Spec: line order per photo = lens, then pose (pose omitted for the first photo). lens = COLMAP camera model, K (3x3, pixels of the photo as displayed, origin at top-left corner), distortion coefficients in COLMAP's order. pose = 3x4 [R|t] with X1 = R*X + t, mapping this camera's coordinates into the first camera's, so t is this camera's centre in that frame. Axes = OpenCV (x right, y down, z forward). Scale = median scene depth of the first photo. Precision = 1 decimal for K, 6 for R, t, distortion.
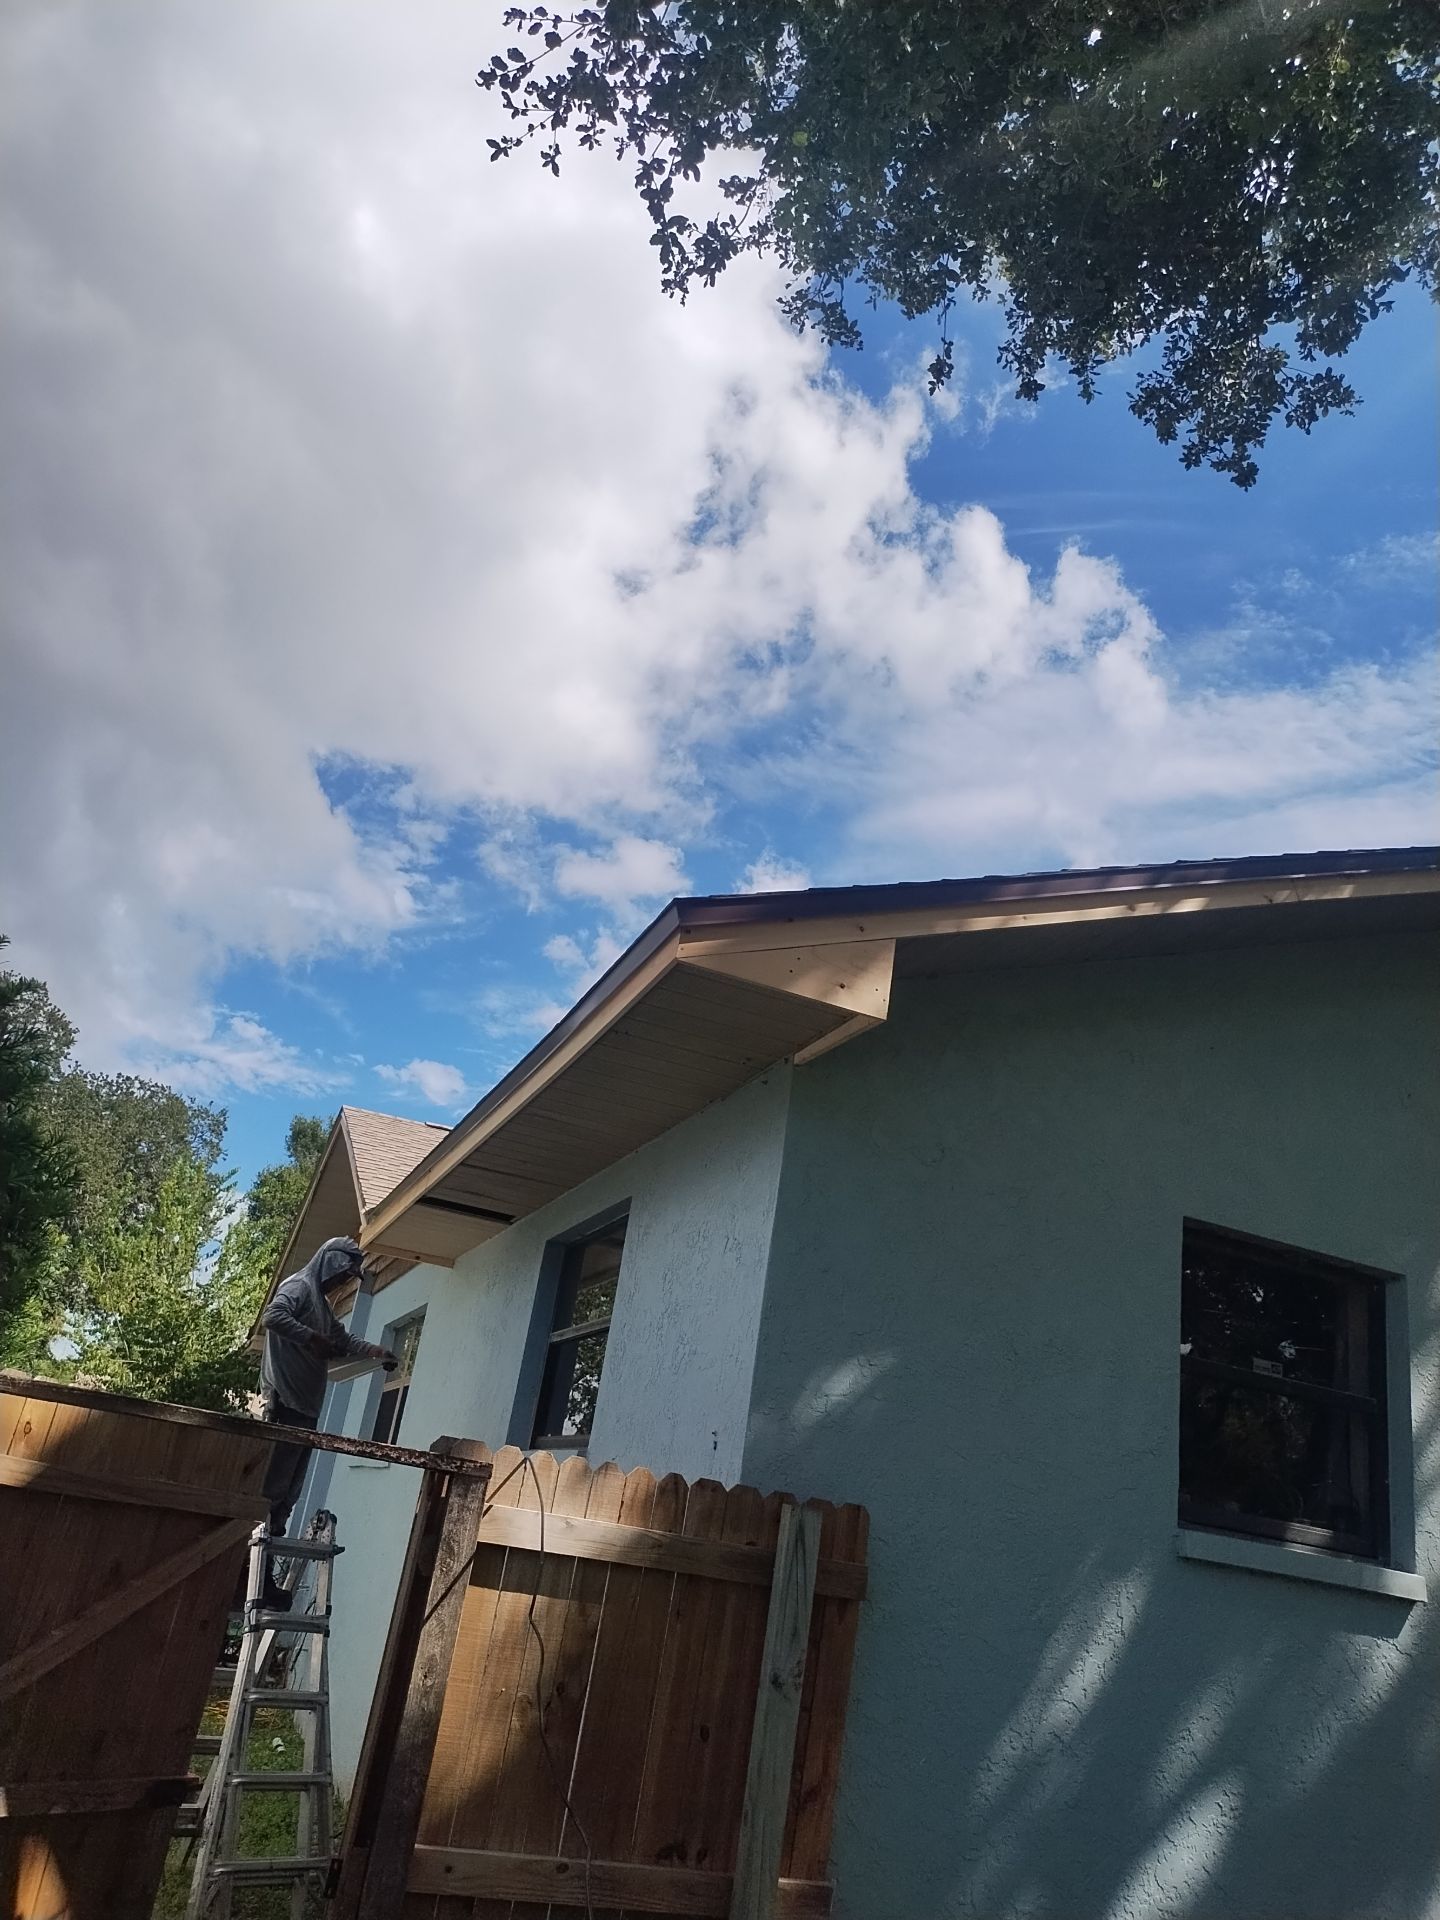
lens RADIAL K [[1452.2, 0, 720.0], [0, 1452.2, 960.0], [0, 0, 1]] dist [0.028762, -0.004052]
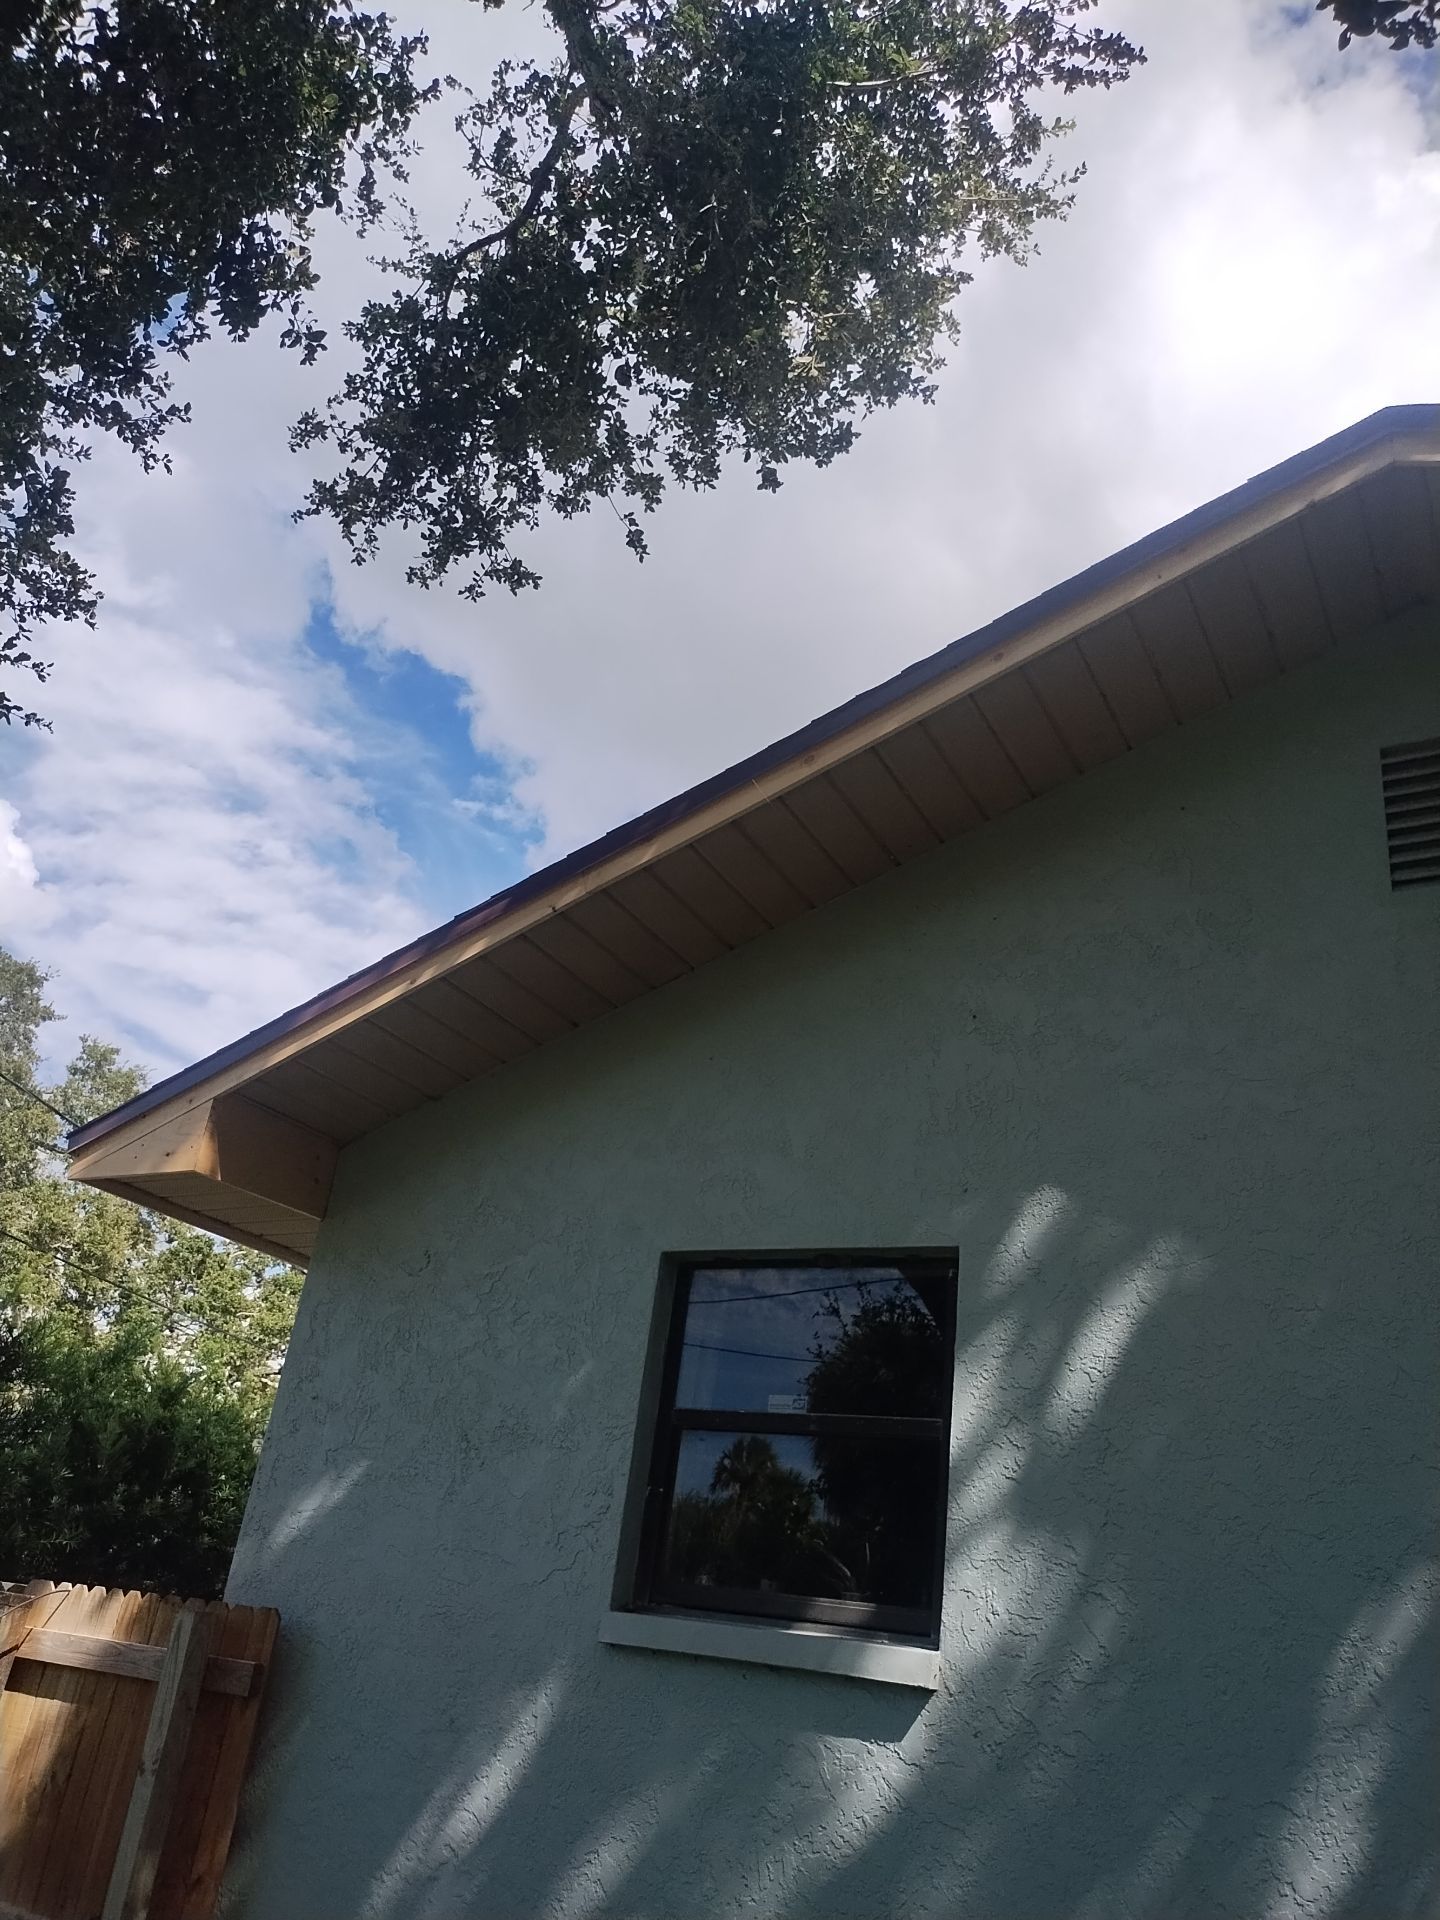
lens RADIAL K [[1452.2, 0, 720.0], [0, 1452.2, 960.0], [0, 0, 1]] dist [0.028762, -0.004052]
pose [[0.625087, -0.398498, -0.671167, 1.125773], [0.266975, 0.917151, -0.295903, 0.315964], [0.733478, 0.005781, 0.679688, 0.463910]]
